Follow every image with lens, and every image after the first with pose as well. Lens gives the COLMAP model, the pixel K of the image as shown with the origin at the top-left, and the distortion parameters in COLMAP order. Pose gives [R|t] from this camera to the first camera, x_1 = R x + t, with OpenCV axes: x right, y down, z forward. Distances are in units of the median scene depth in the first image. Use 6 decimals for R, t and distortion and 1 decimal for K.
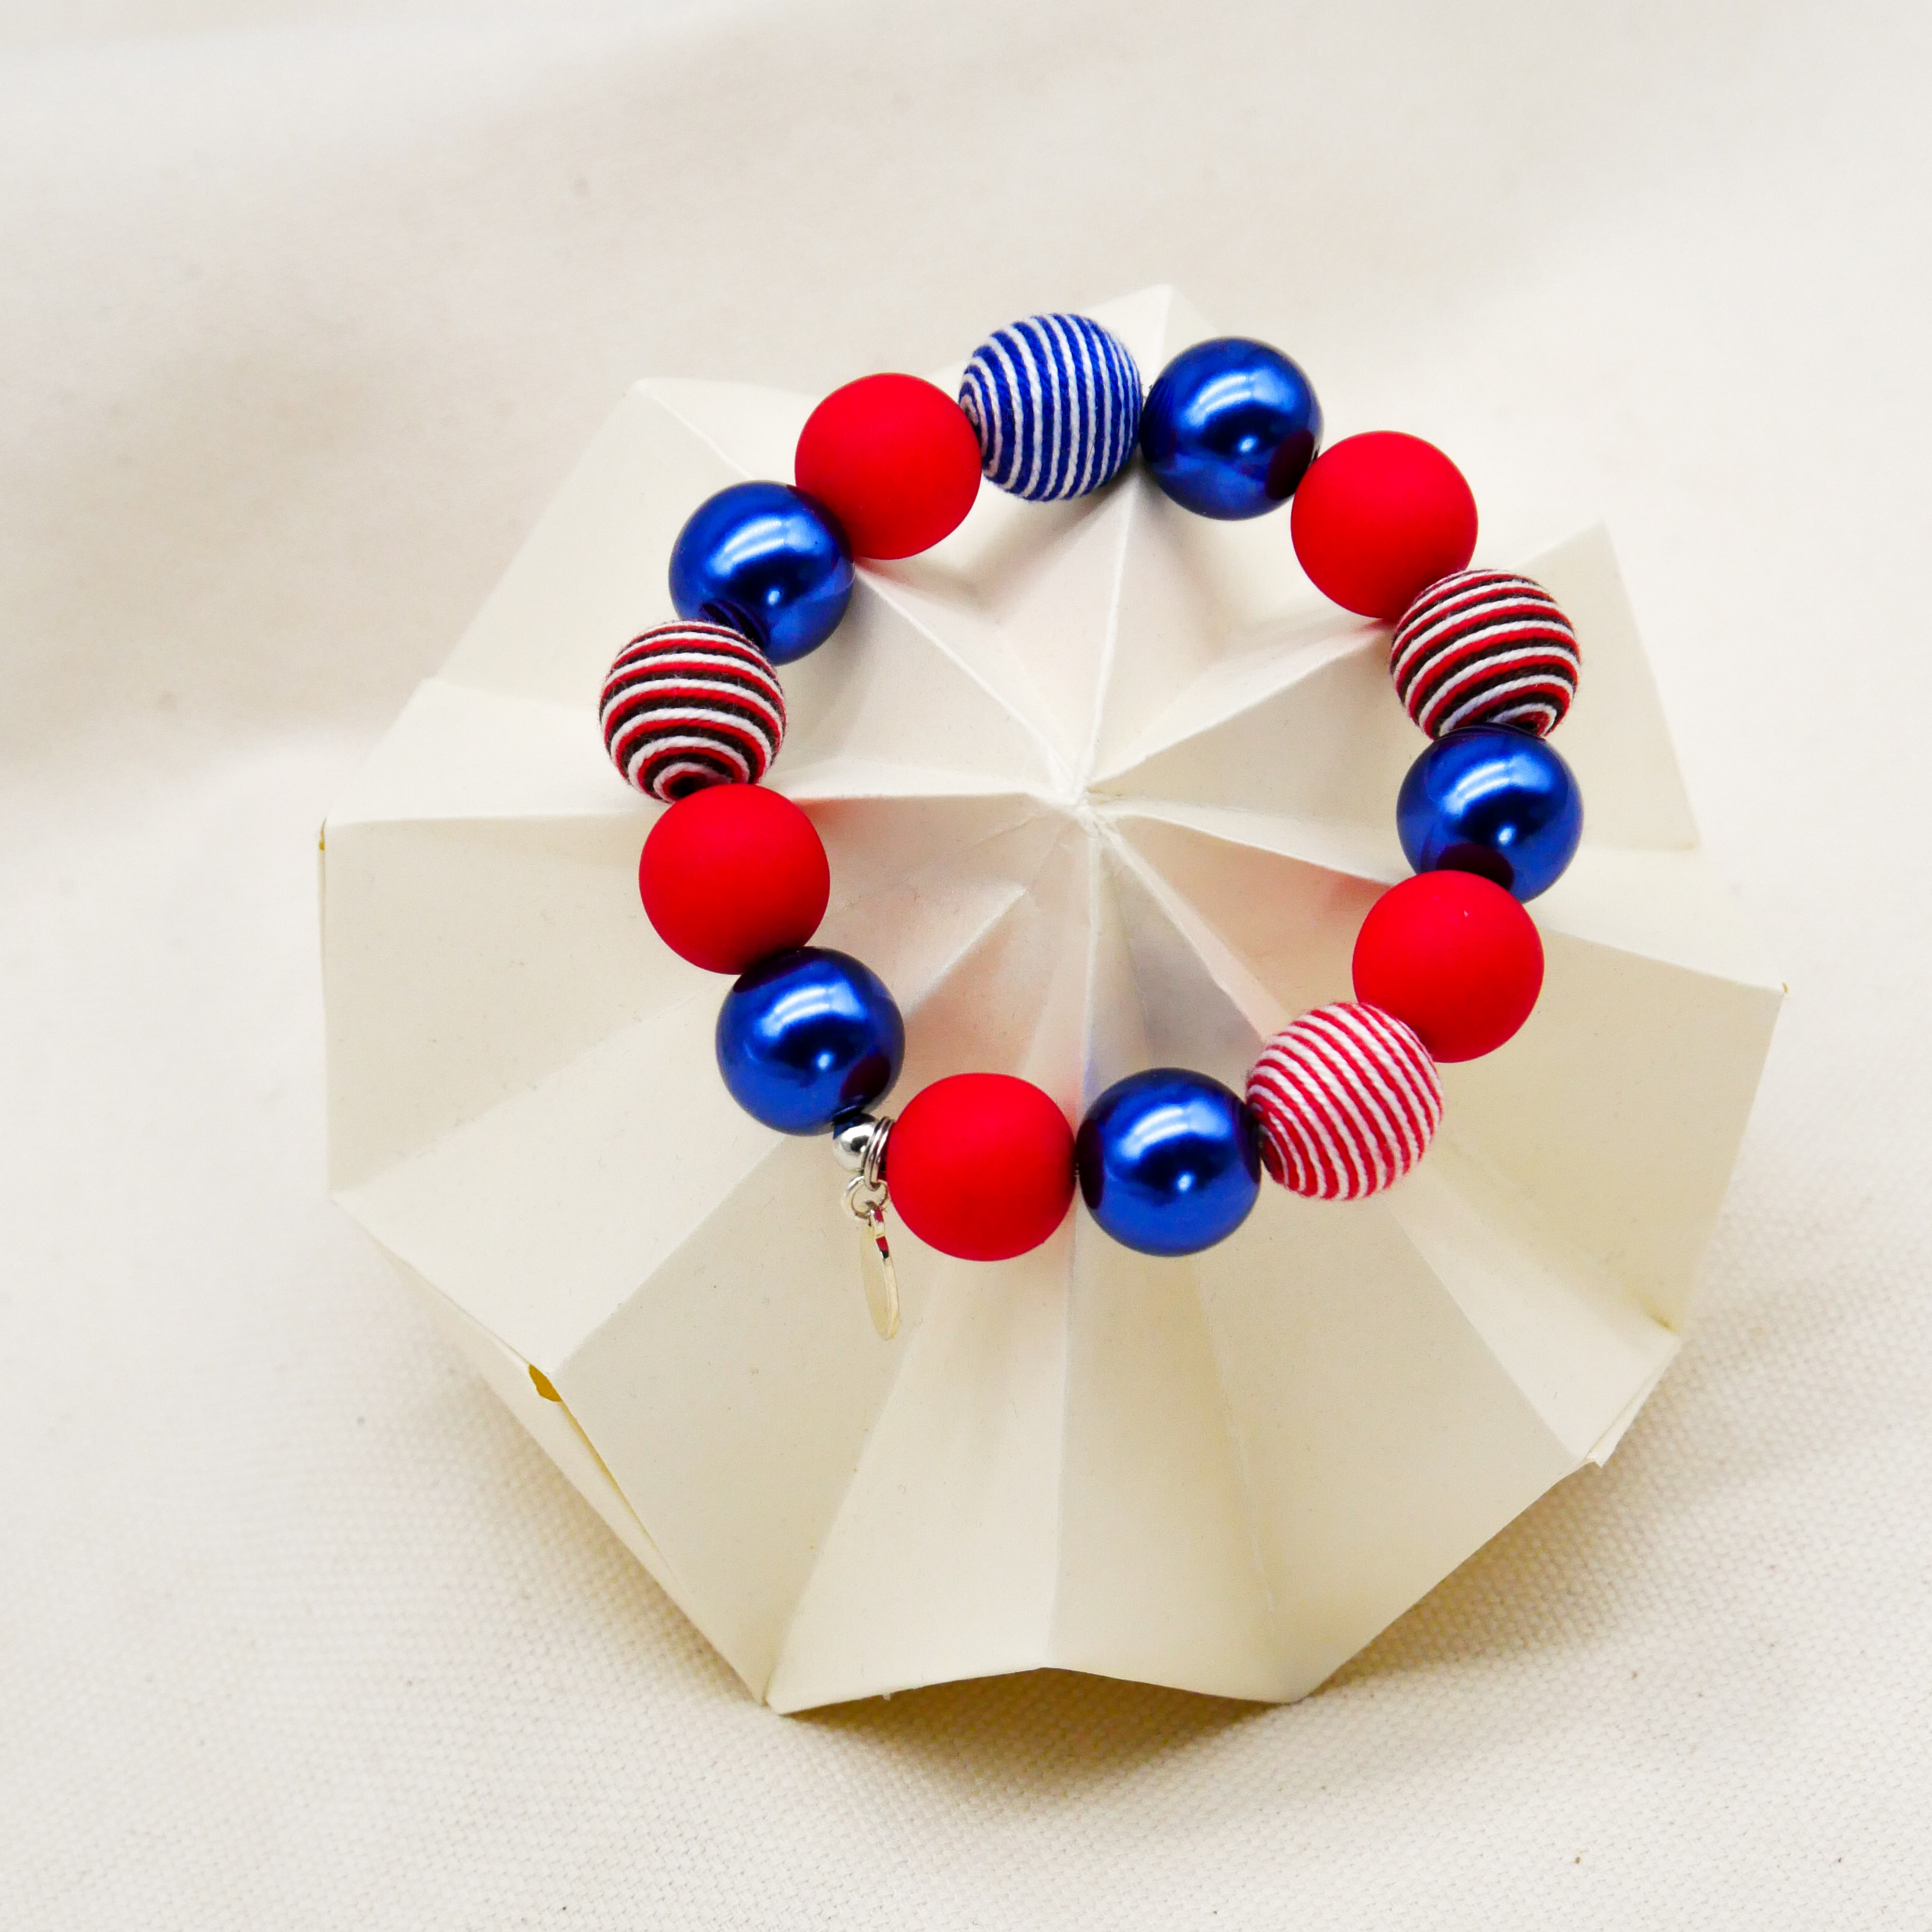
lens RADIAL K [[7892.2, 0, 966.0], [0, 7892.2, 966.0], [0, 0, 1]] dist [-0.036453, 2.171034]
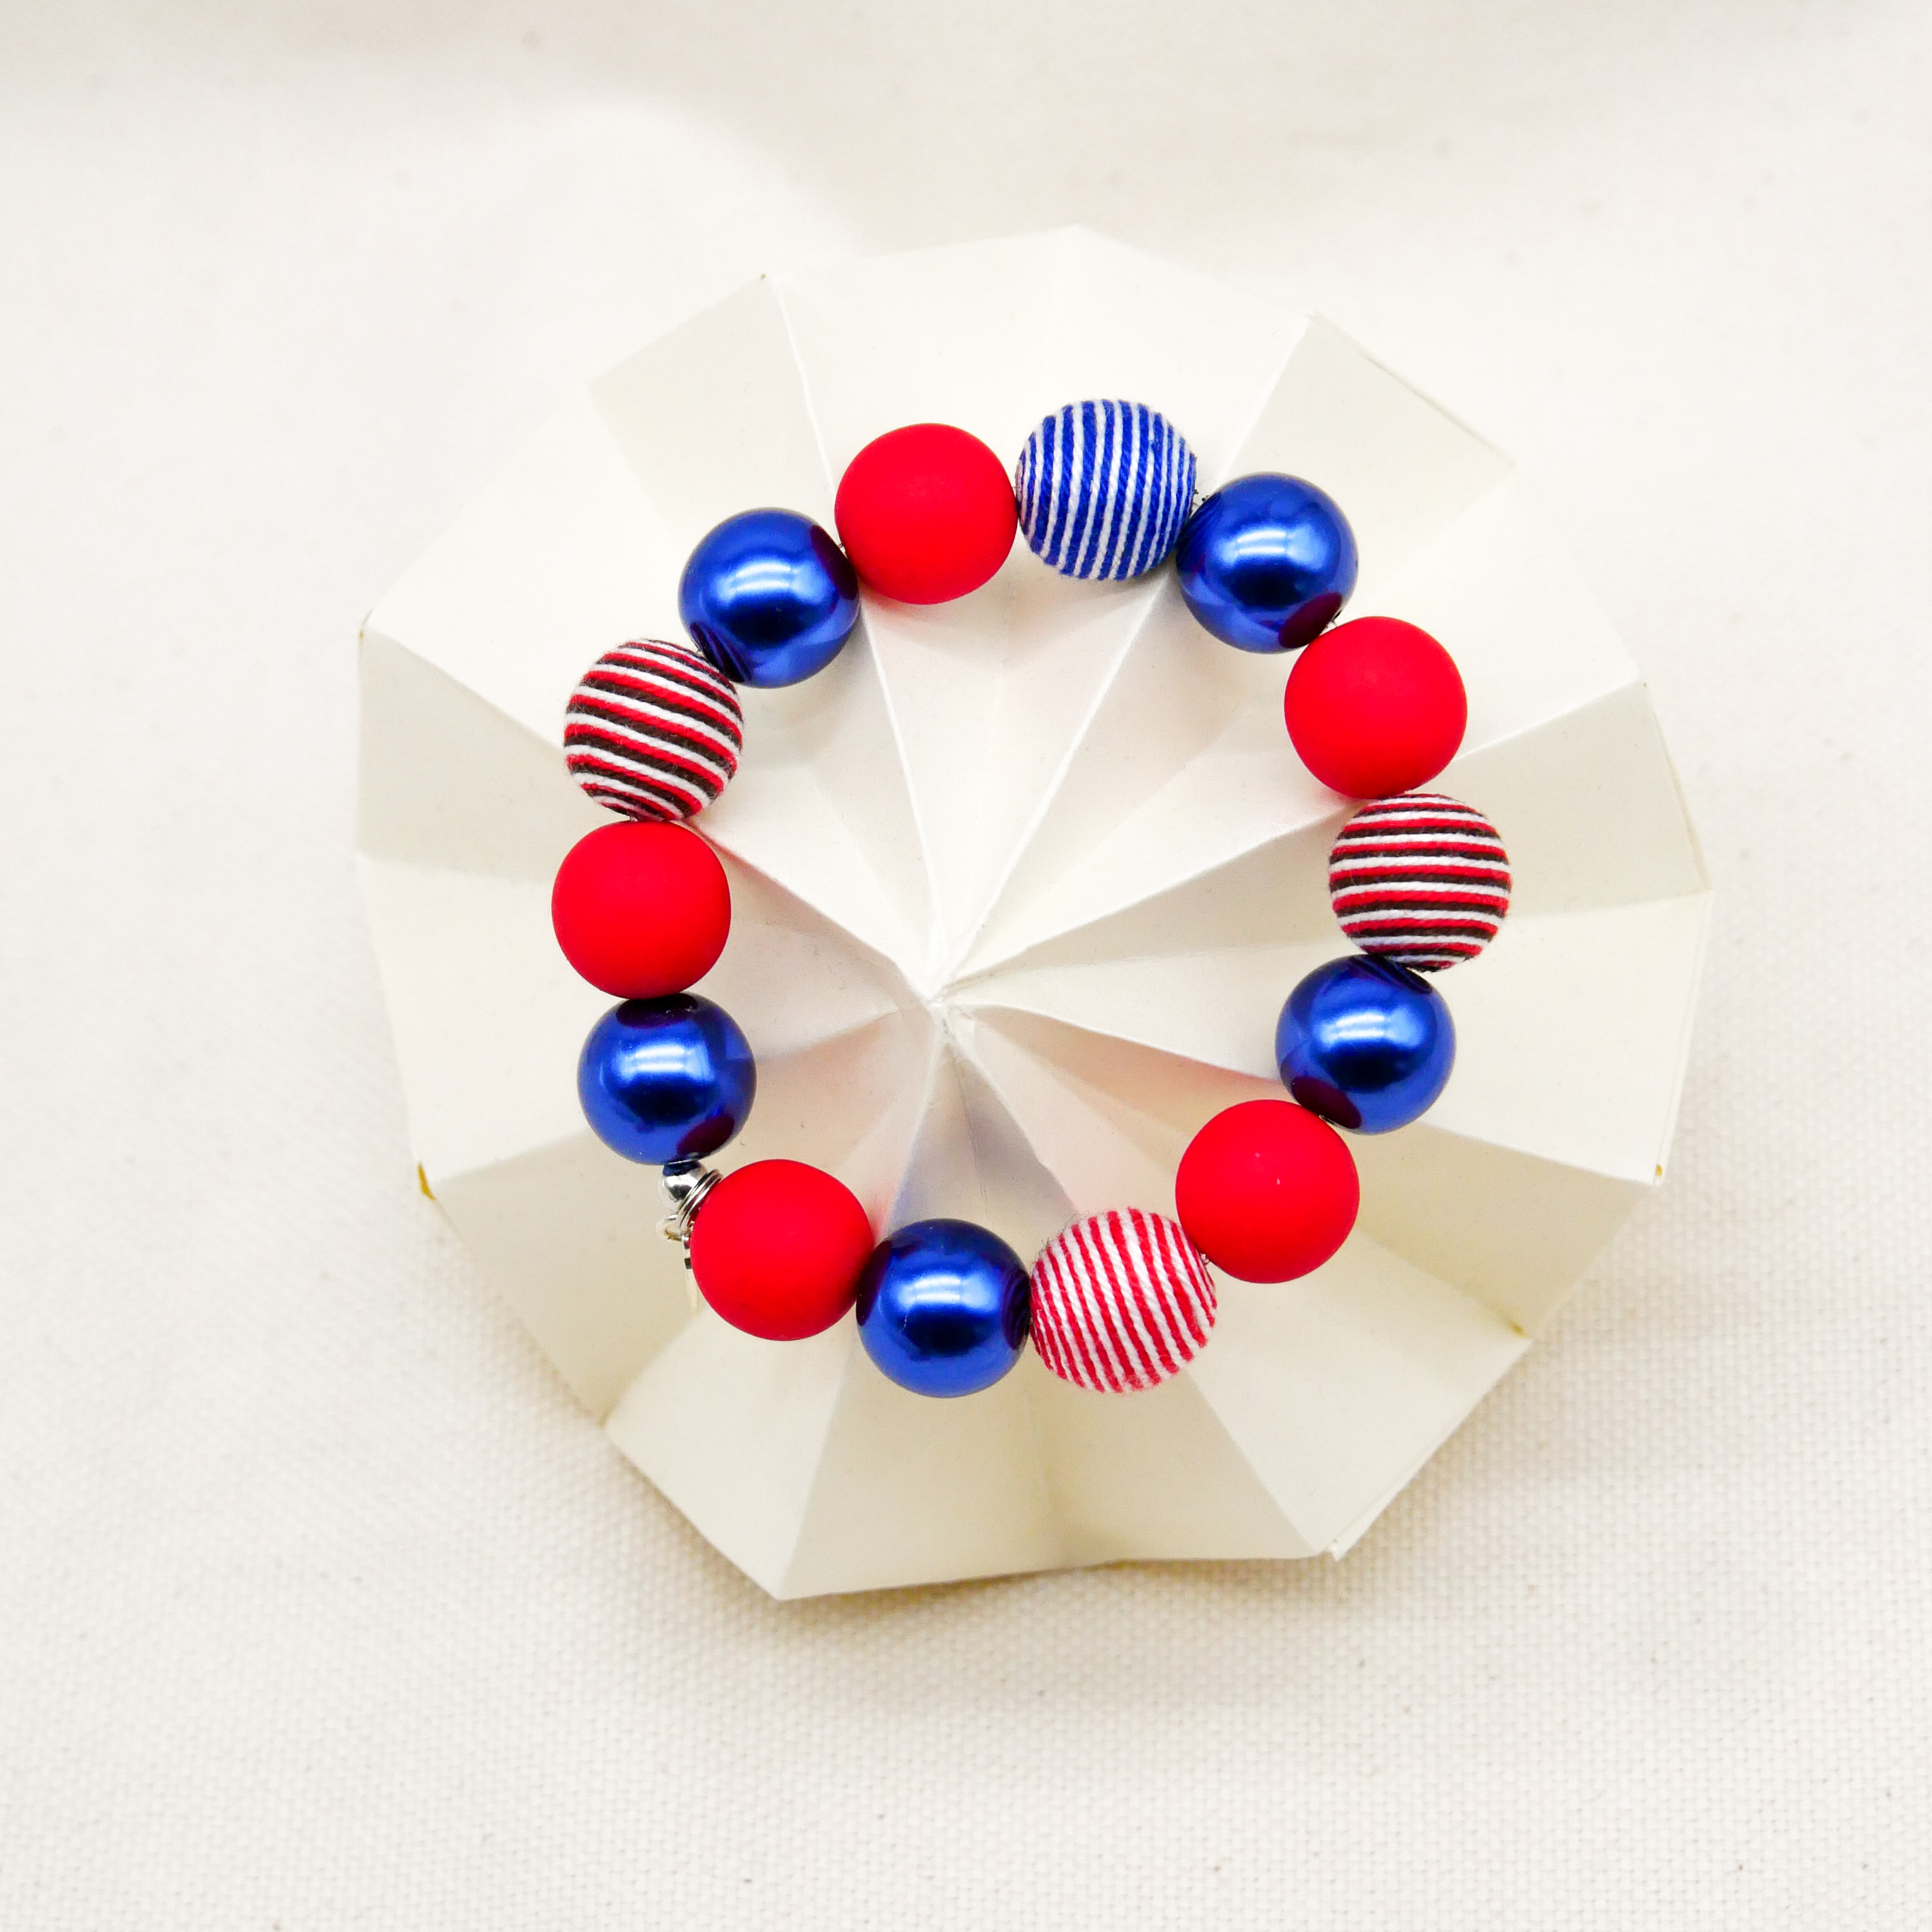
lens RADIAL K [[6804.2, 0, 965.7], [0, 6804.2, 696.9], [0, 0, 1]] dist [-0.031491, 0.727871]
pose [[0.944450, 0.304187, -0.124438, 0.111890], [-0.236574, 0.892050, 0.385070, -0.382927], [0.228138, -0.334241, 0.914459, 0.186270]]
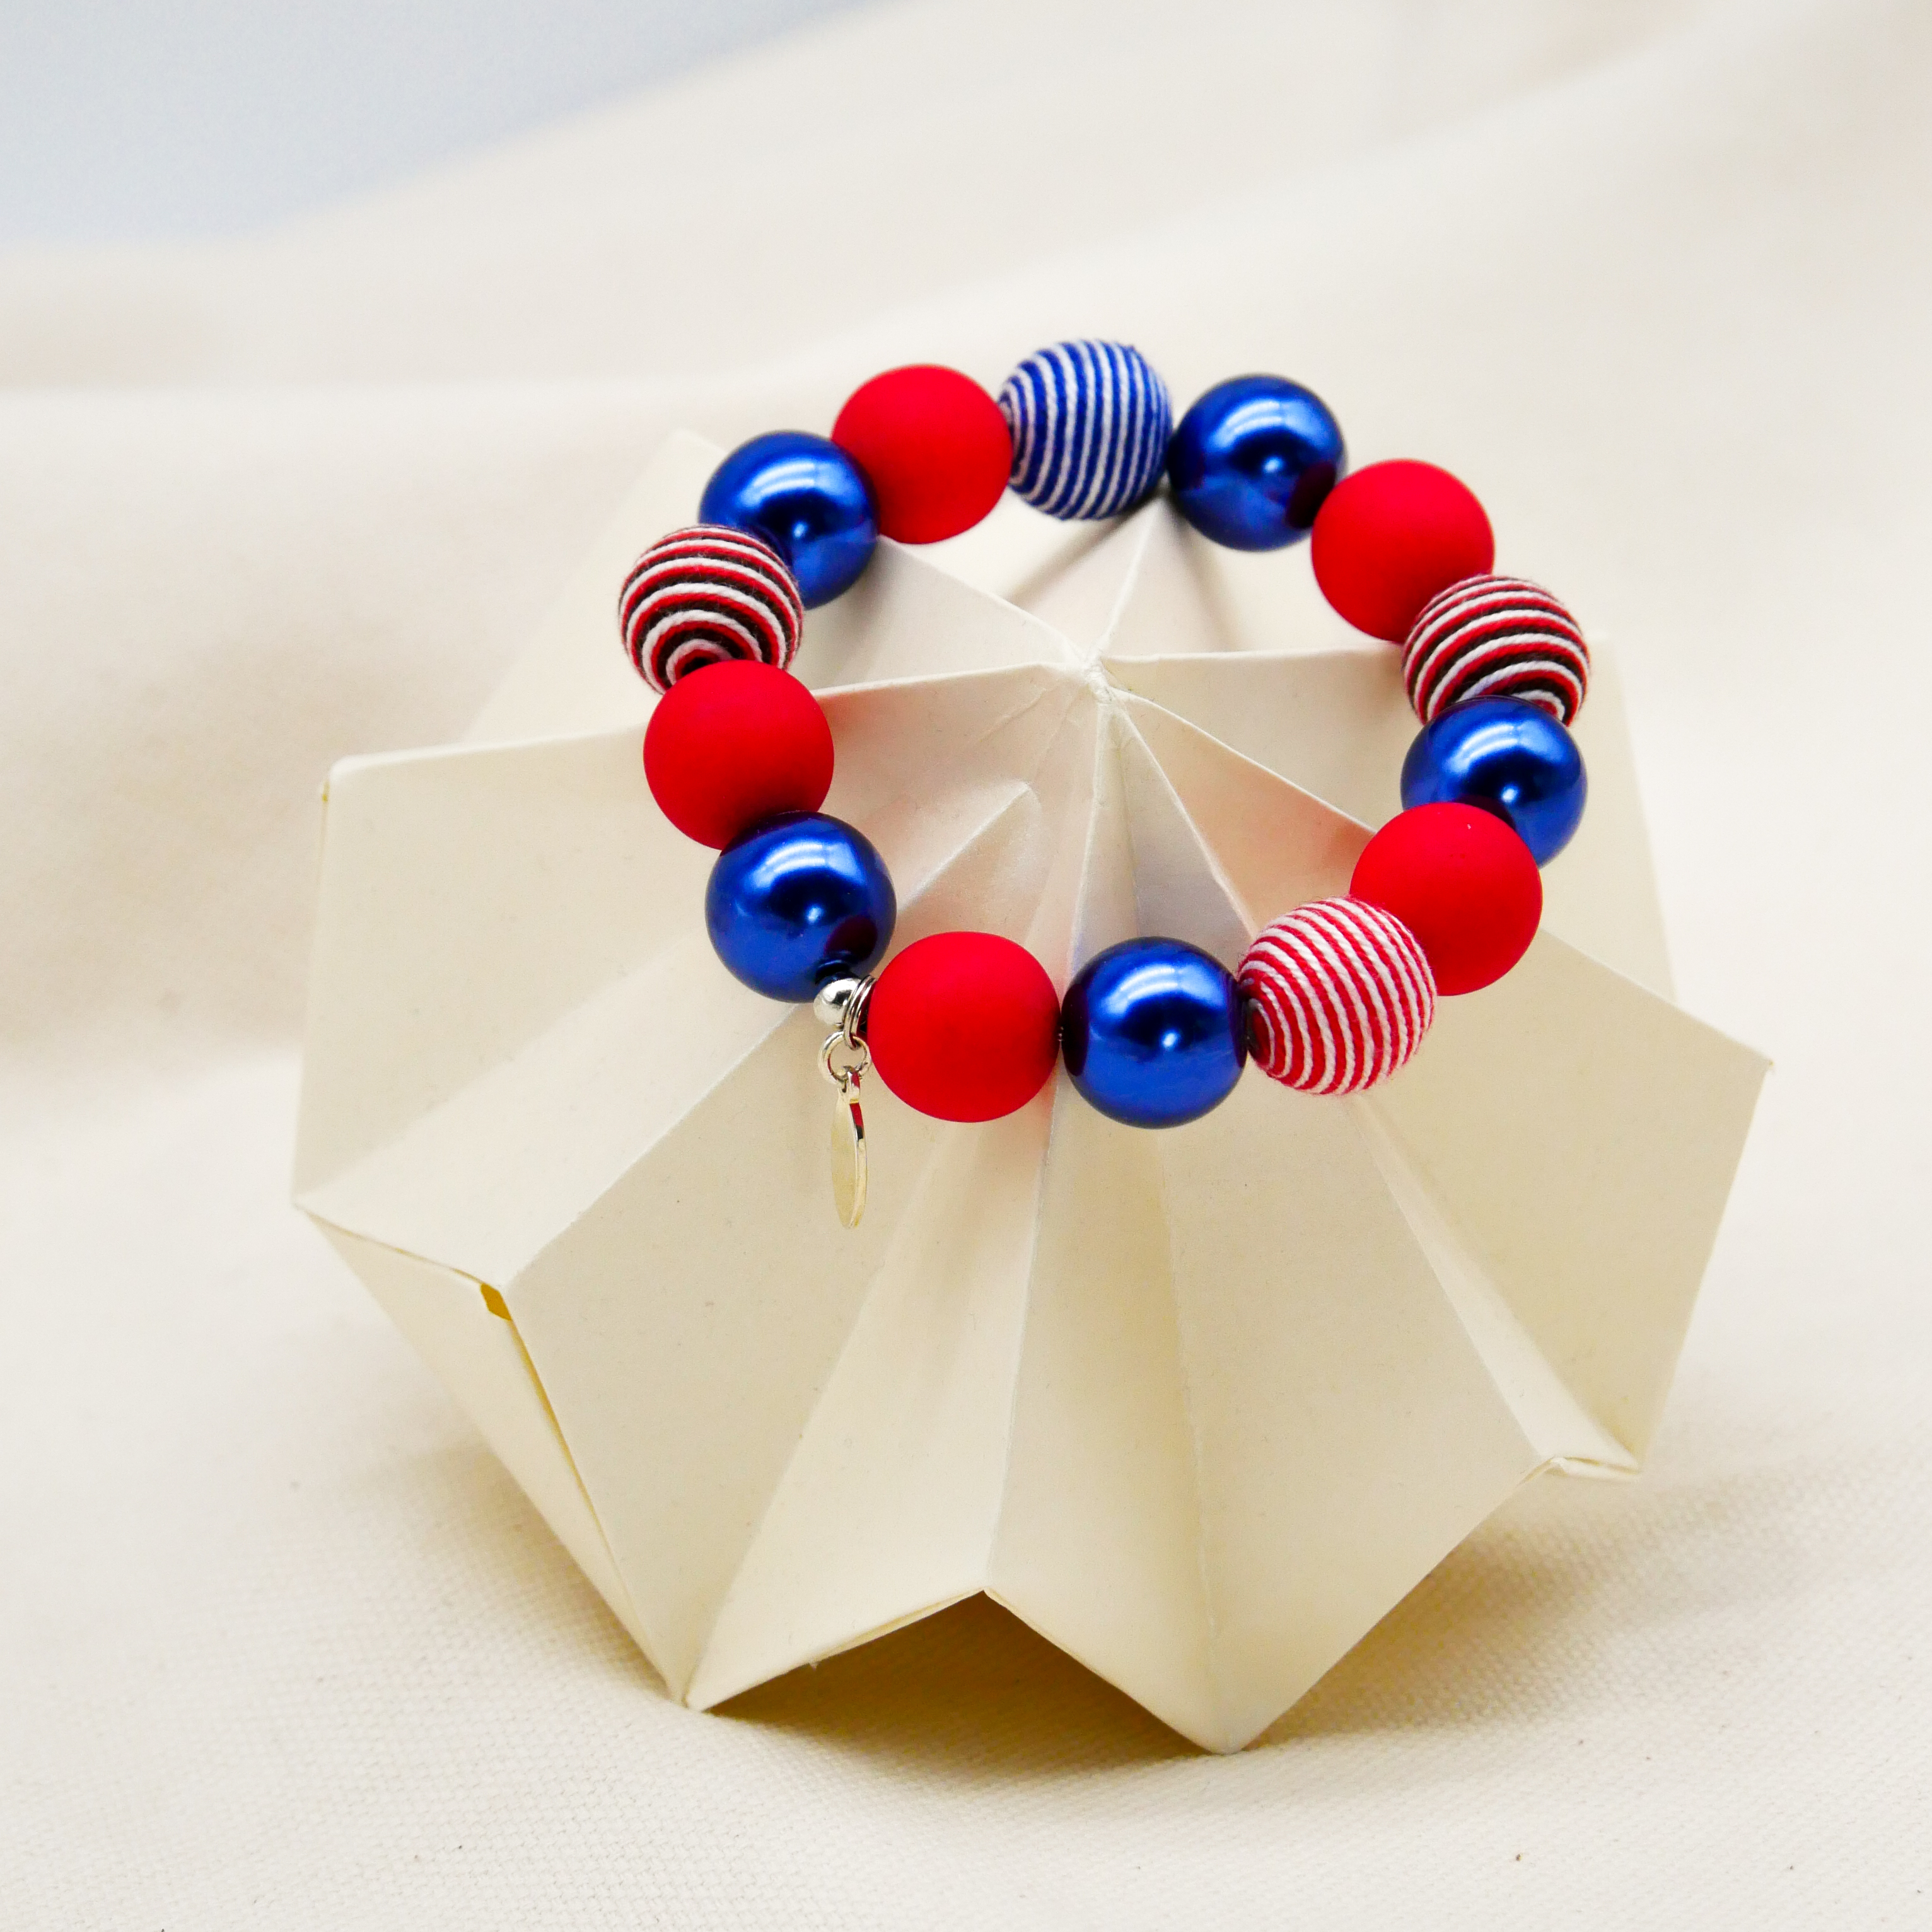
lens RADIAL K [[7028.7, 0, 966.0], [0, 7028.7, 966.0], [0, 0, 1]] dist [-0.038649, 0.441476]
pose [[0.996543, 0.083073, -0.000571, 0.001987], [-0.079676, 0.953796, -0.289696, 0.261573], [-0.023521, 0.288741, 0.957118, 0.151498]]
